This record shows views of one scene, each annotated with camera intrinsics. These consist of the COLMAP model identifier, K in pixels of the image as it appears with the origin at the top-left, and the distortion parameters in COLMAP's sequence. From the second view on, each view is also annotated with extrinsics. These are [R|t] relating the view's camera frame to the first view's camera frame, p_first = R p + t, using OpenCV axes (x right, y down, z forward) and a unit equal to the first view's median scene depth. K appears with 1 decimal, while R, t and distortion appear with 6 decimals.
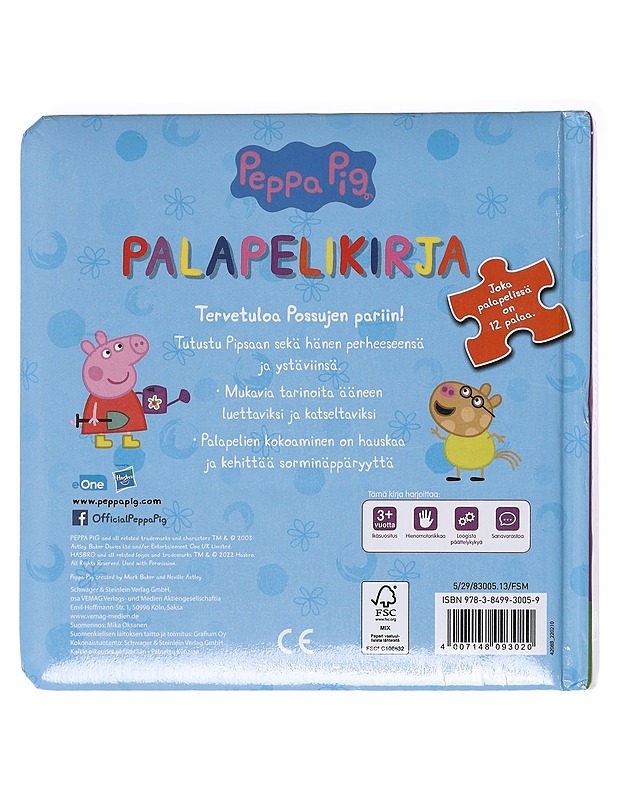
lens RADIAL K [[2363.7, 0, 307.9], [0, 2363.7, 401.2], [0, 0, 1]] dist [0.681117, 0.000000]
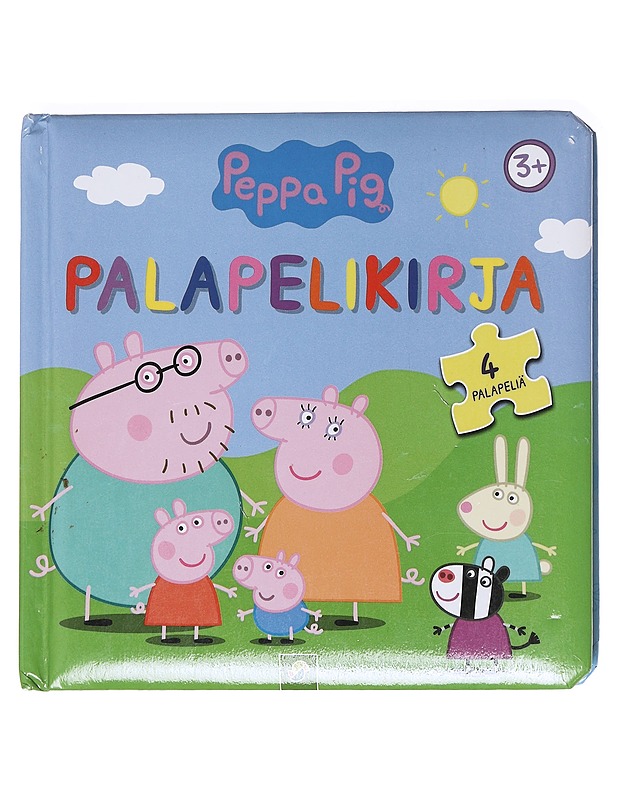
lens RADIAL K [[2363.7, 0, 310.3], [0, 2363.7, 398.5], [0, 0, 1]] dist [0.681117, 0.000000]
pose [[0.999934, 0.001436, 0.011432, -0.011359], [-0.001298, 0.999926, -0.012066, -0.017012], [-0.011448, 0.012050, 0.999862, 0.271628]]
